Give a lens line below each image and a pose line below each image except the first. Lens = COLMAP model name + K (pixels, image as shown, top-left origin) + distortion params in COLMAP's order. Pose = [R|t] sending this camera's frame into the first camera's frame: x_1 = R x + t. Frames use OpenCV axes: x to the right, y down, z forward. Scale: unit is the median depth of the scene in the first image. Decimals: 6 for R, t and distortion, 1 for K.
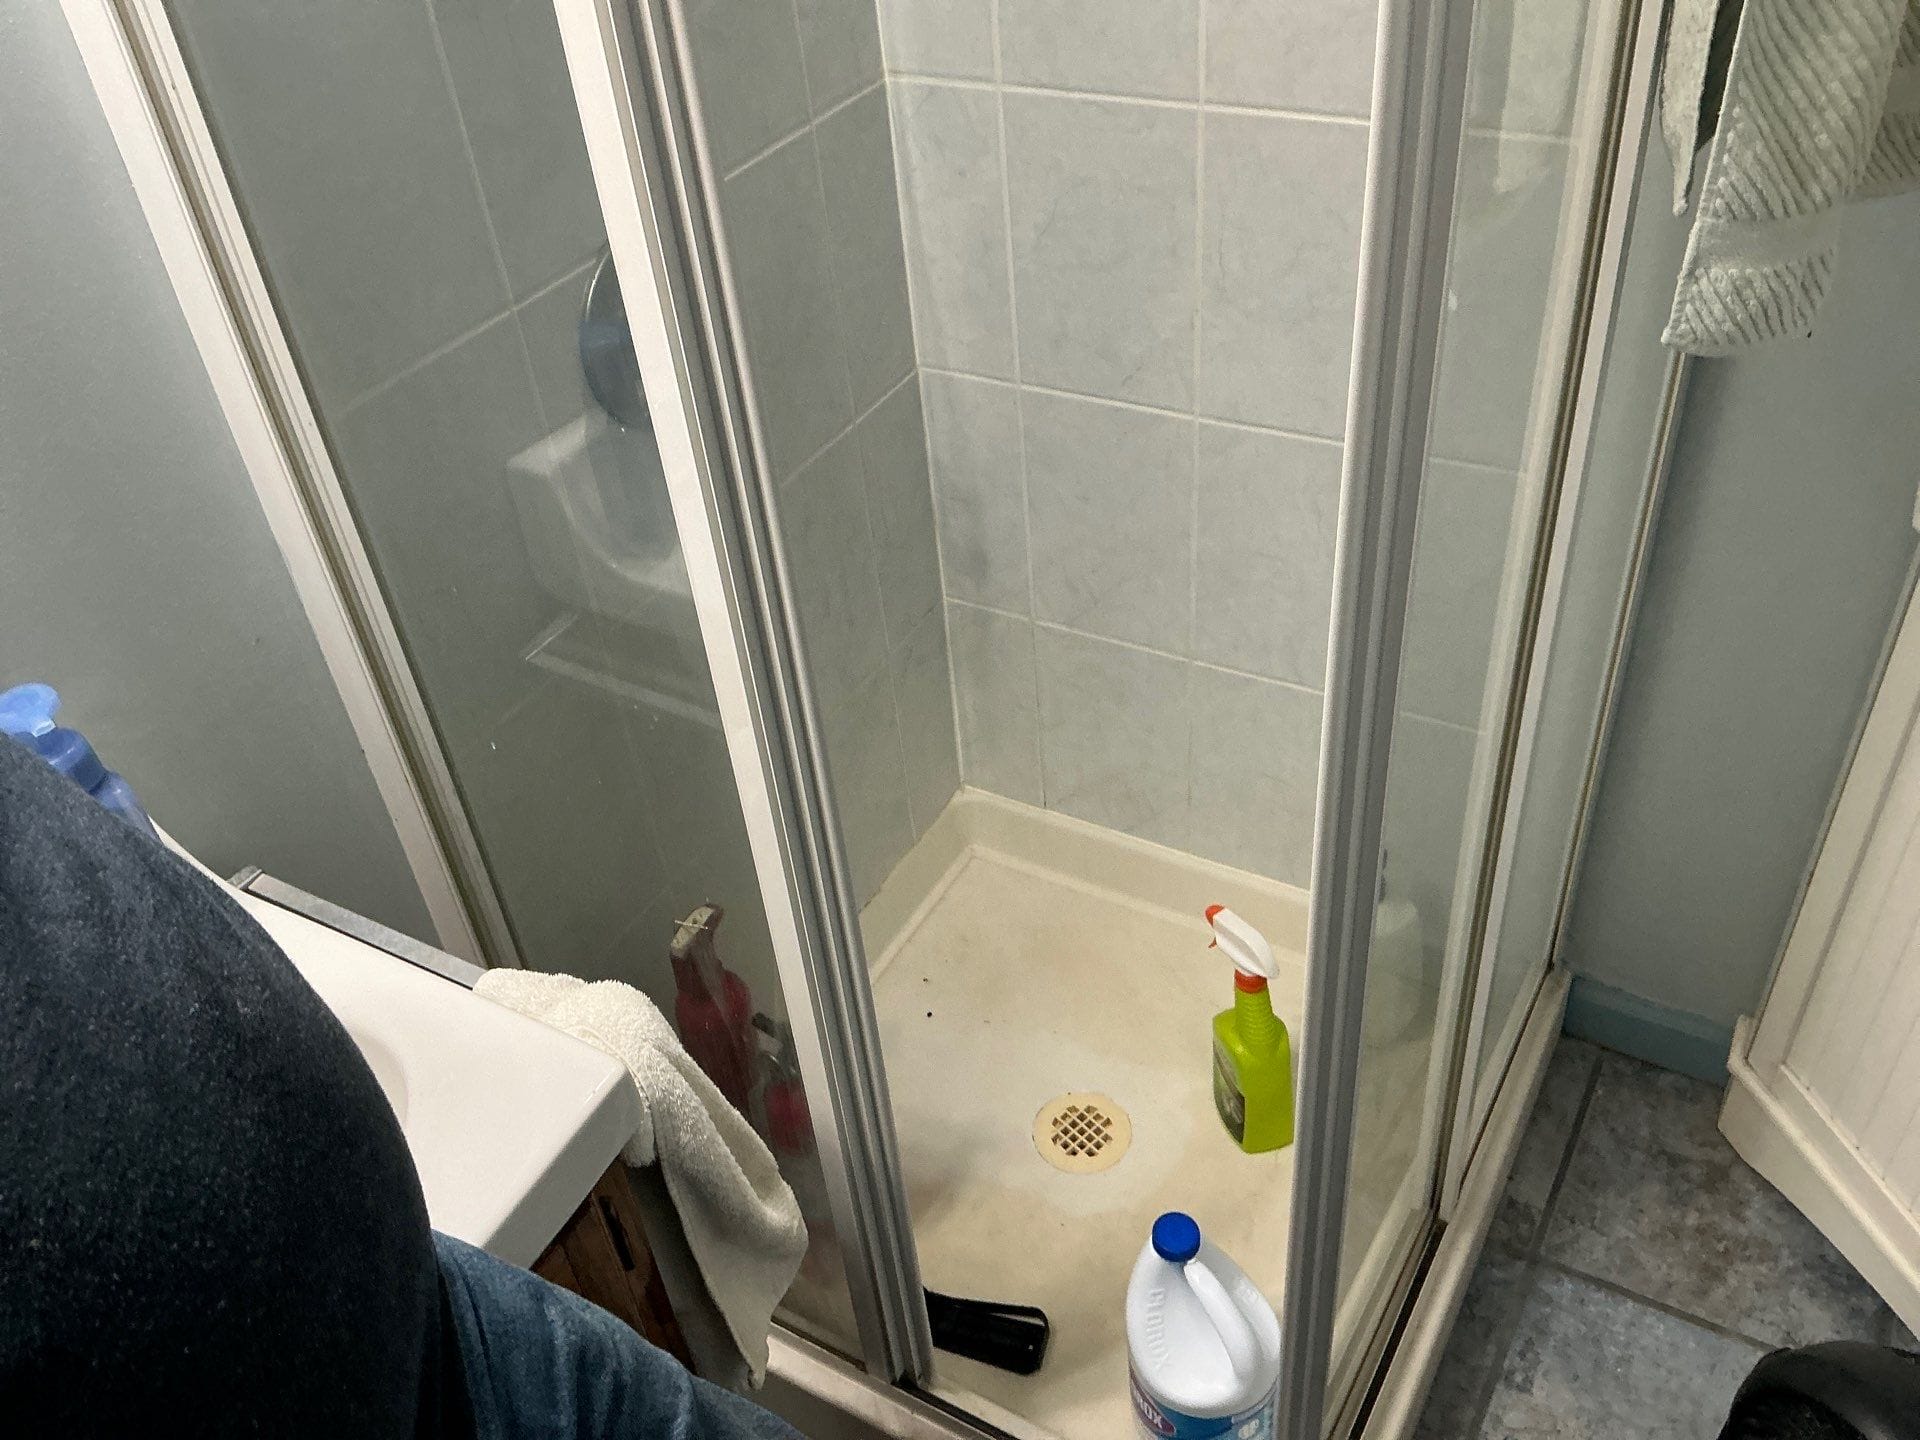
lens RADIAL K [[1623.2, 0, 967.9], [0, 1623.2, 712.9], [0, 0, 1]] dist [0.078961, -0.141769]
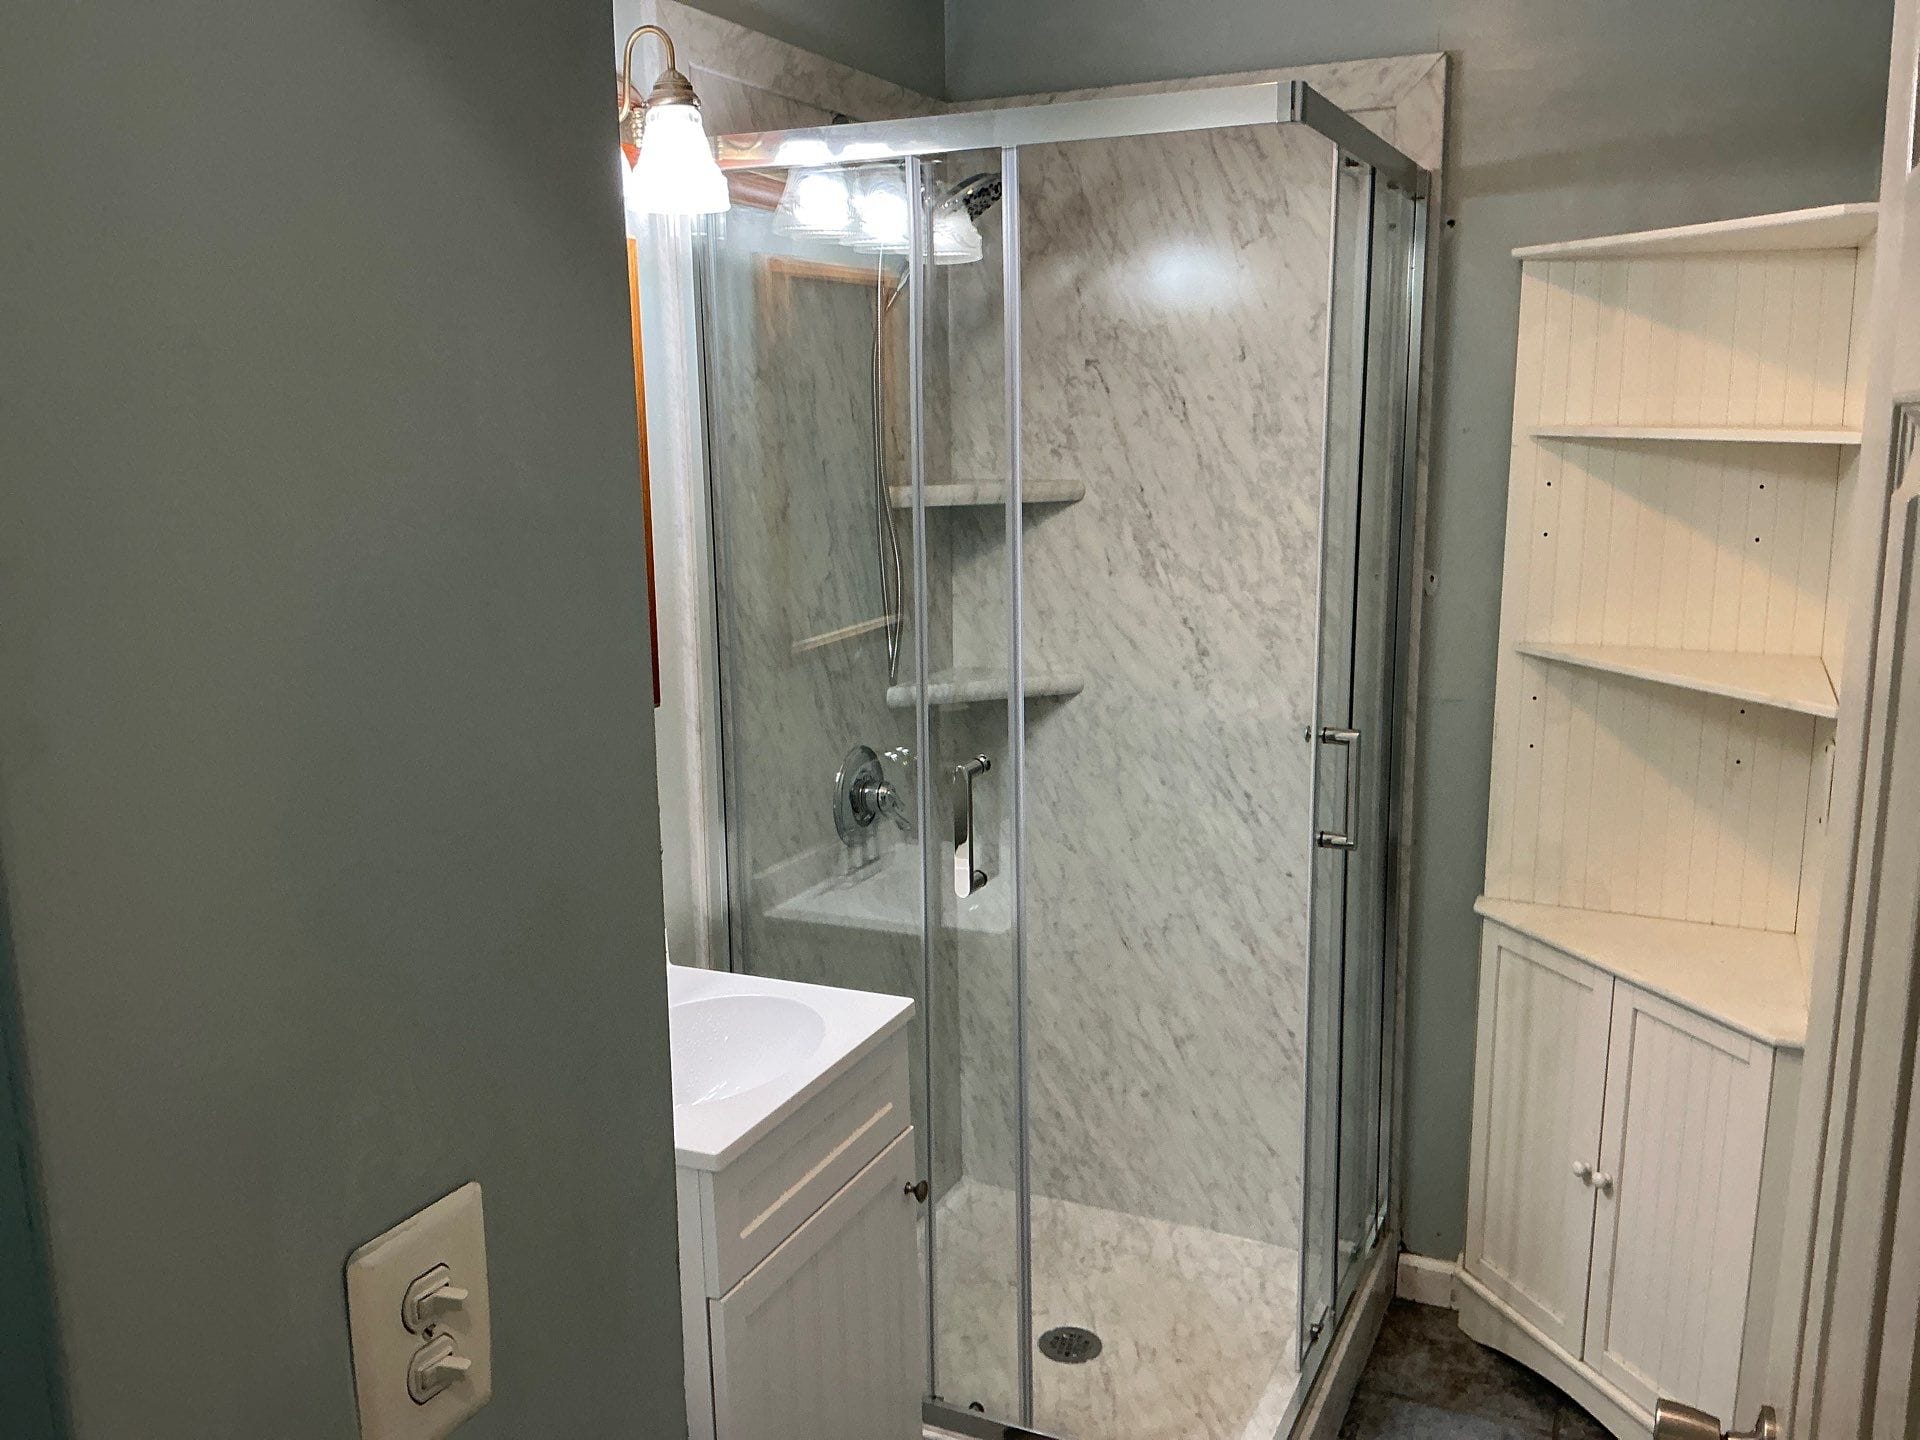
lens RADIAL K [[1623.2, 0, 949.2], [0, 1623.2, 714.4], [0, 0, 1]] dist [0.078961, -0.141769]
pose [[0.994946, 0.055304, 0.083812, -0.235594], [-0.009930, 0.884763, -0.465935, 0.533479], [-0.099922, 0.462748, 0.880841, -0.731772]]
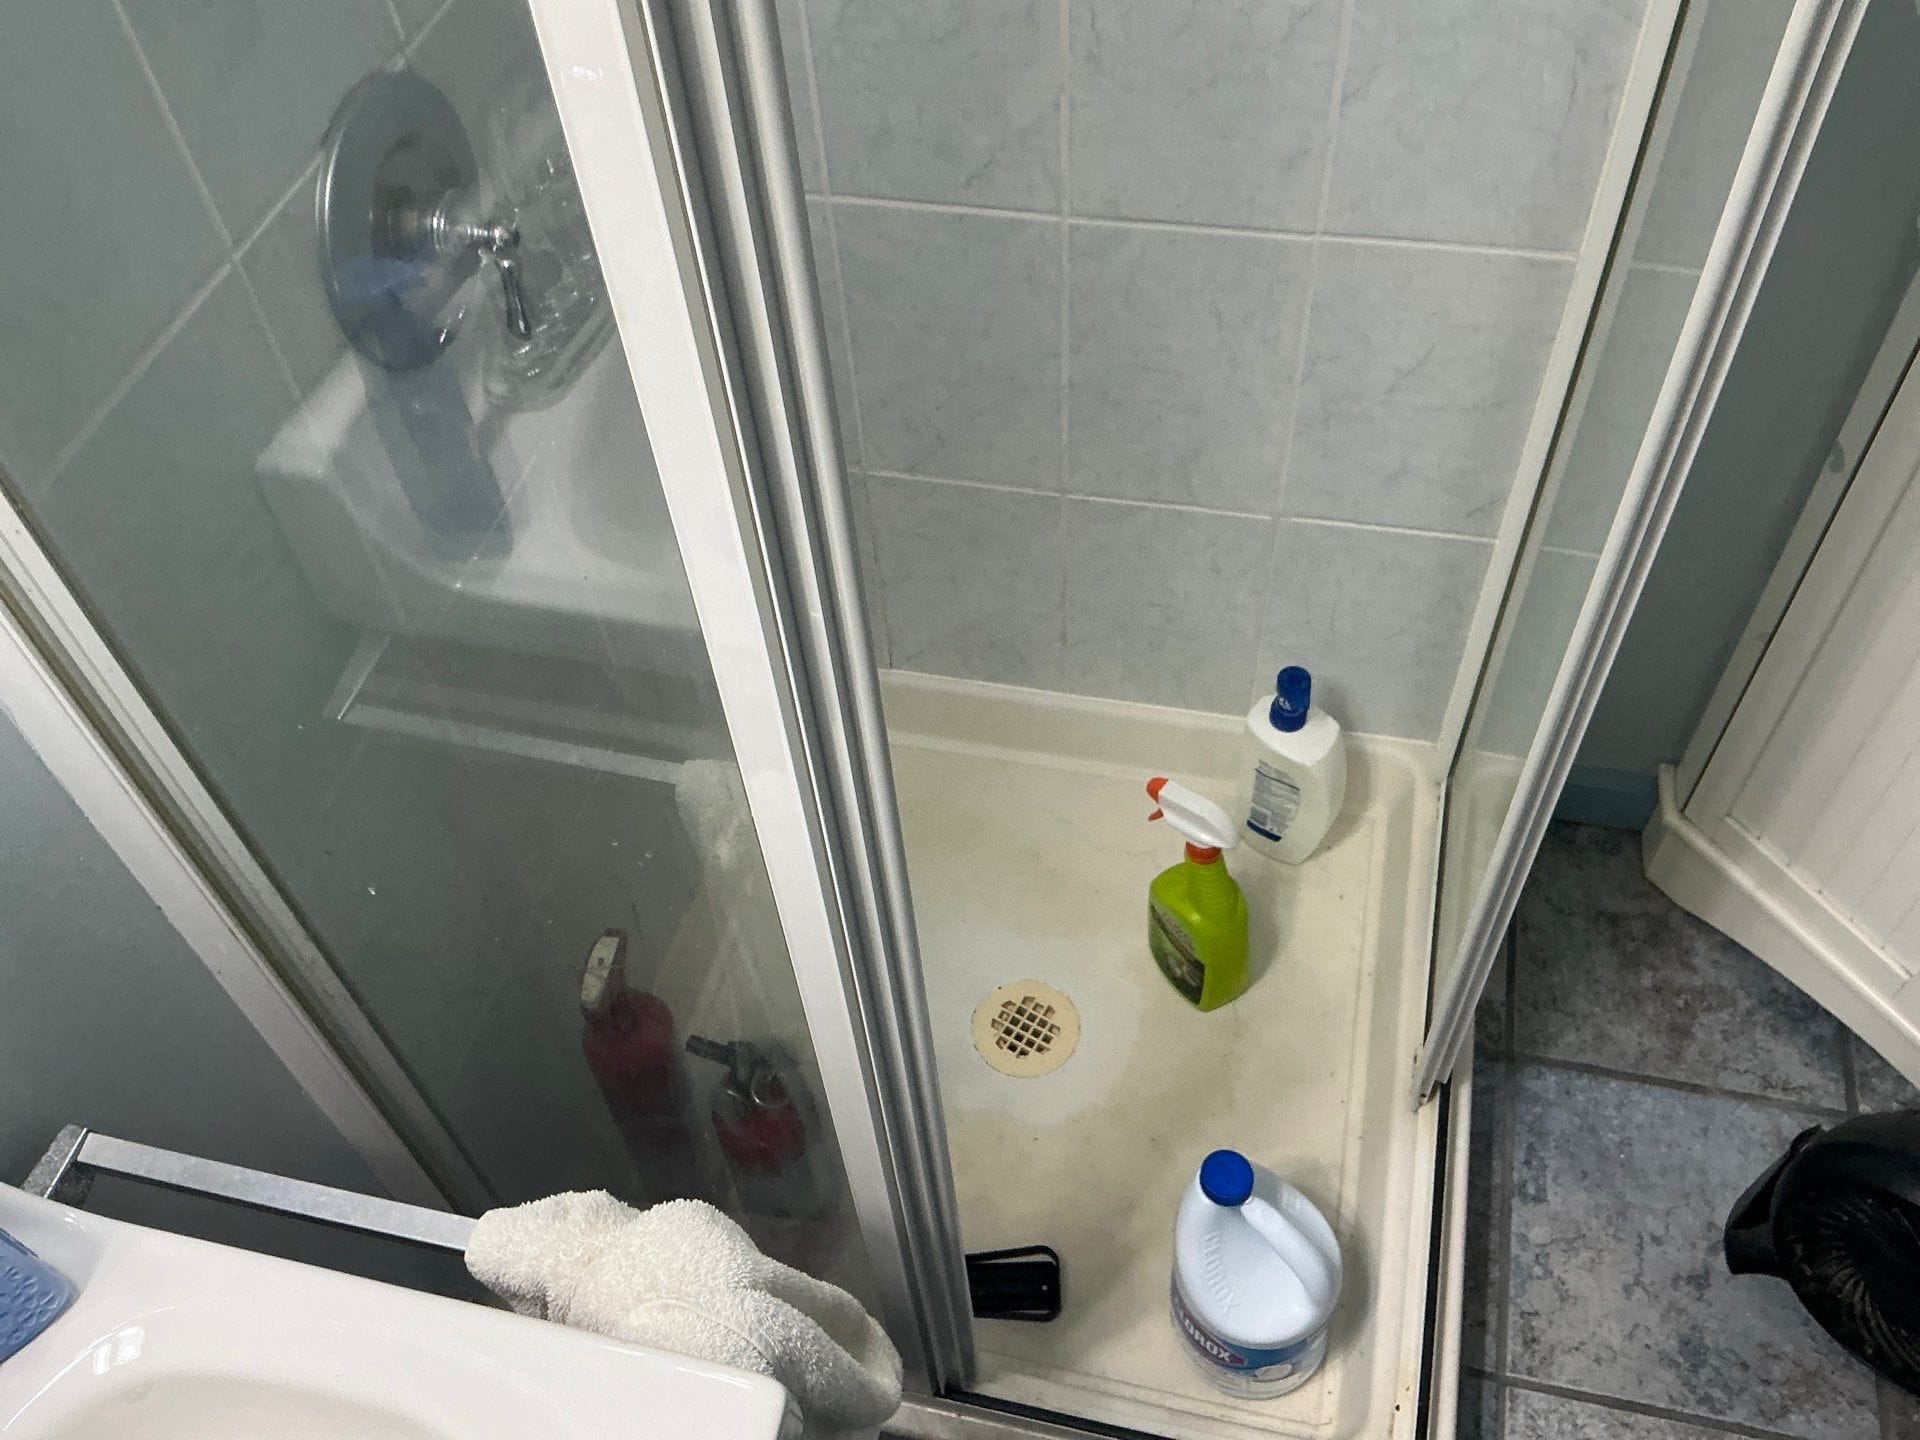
lens RADIAL K [[1623.2, 0, 975.7], [0, 1623.2, 721.1], [0, 0, 1]] dist [0.078961, -0.141769]
pose [[0.958313, -0.201208, 0.202857, -0.123504], [0.157751, 0.964564, 0.211495, -0.122109], [-0.238223, -0.170678, 0.956096, 0.189922]]
